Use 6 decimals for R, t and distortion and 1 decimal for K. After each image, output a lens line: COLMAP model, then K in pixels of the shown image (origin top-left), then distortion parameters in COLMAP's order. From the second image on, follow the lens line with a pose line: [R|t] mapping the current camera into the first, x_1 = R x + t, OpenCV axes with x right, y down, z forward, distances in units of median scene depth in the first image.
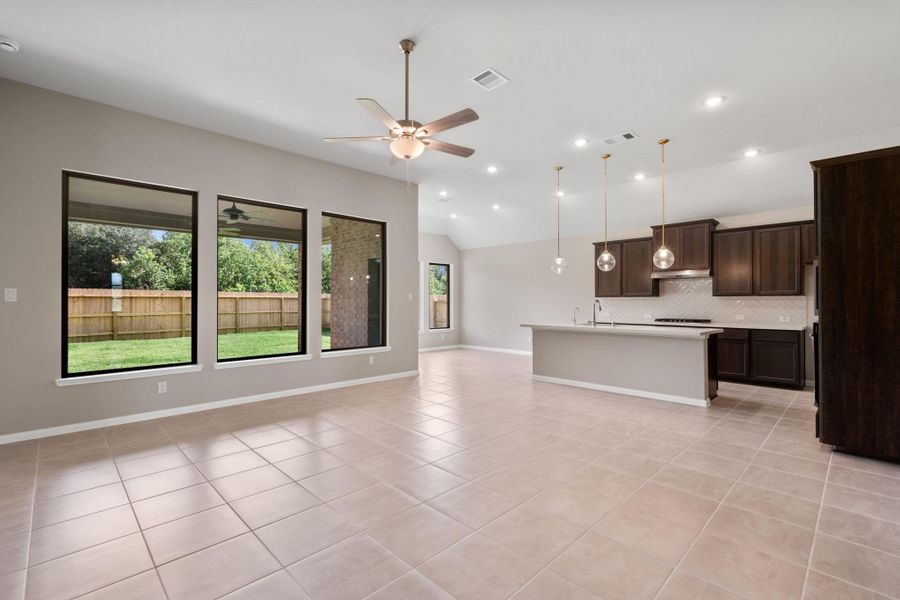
lens RADIAL K [[396.7, 0, 455.9], [0, 396.7, 298.9], [0, 0, 1]] dist [-0.016411, -0.000768]
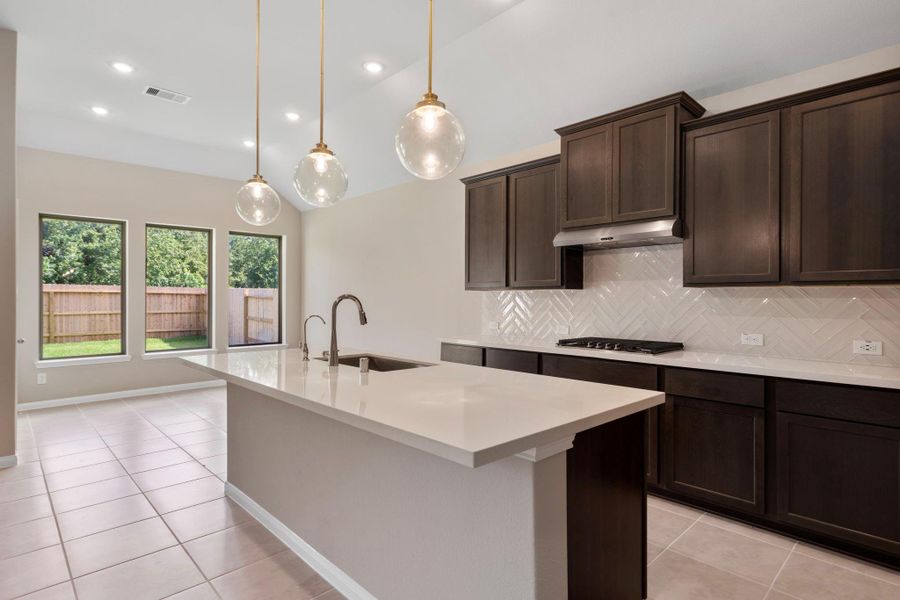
lens RADIAL K [[471.4, 0, 456.4], [0, 471.4, 297.9], [0, 0, 1]] dist [0.000068, -0.000314]
pose [[0.999980, 0.004399, 0.004577, 0.353841], [-0.004413, 0.999986, 0.002857, 0.003542], [-0.004565, -0.002878, 0.999985, 0.438701]]
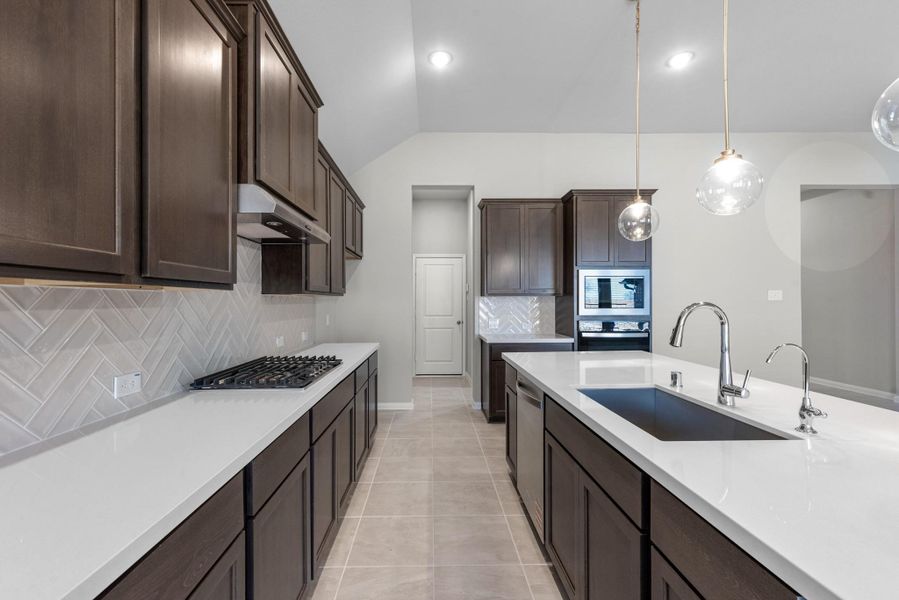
lens RADIAL K [[396.2, 0, 440.4], [0, 396.2, 305.4], [0, 0, 1]] dist [-0.016411, -0.000768]
pose [[-0.733360, -0.002033, 0.679838, 0.239663], [0.003975, 0.999966, 0.007278, 0.002173], [-0.679829, 0.008040, -0.733326, 1.017653]]
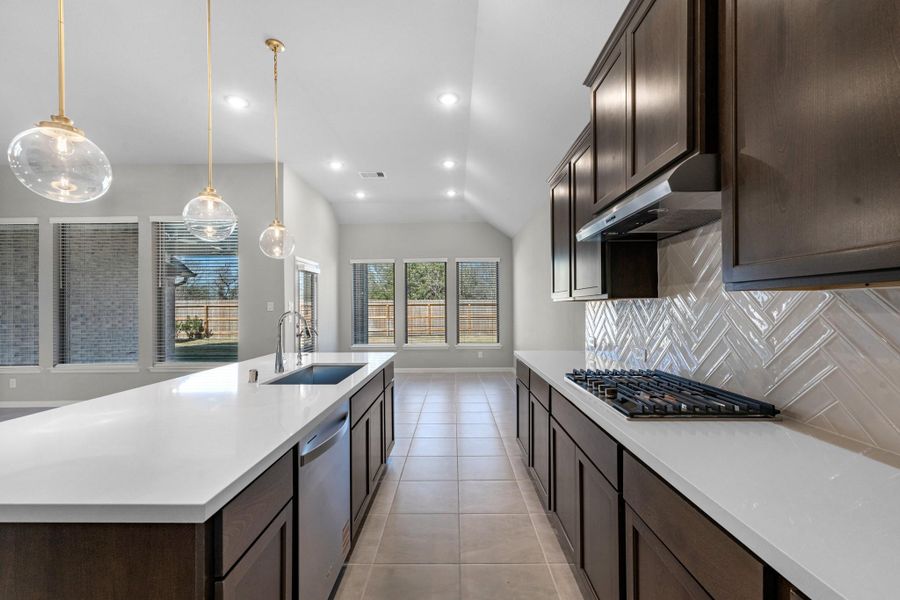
lens RADIAL K [[367.5, 0, 449.2], [0, 367.5, 301.4], [0, 0, 1]] dist [0.006422, -0.000016]
pose [[0.706278, -0.015056, -0.707775, 0.583621], [0.009574, 0.999886, -0.011717, -0.000789], [0.707870, 0.001500, 0.706341, 0.655862]]
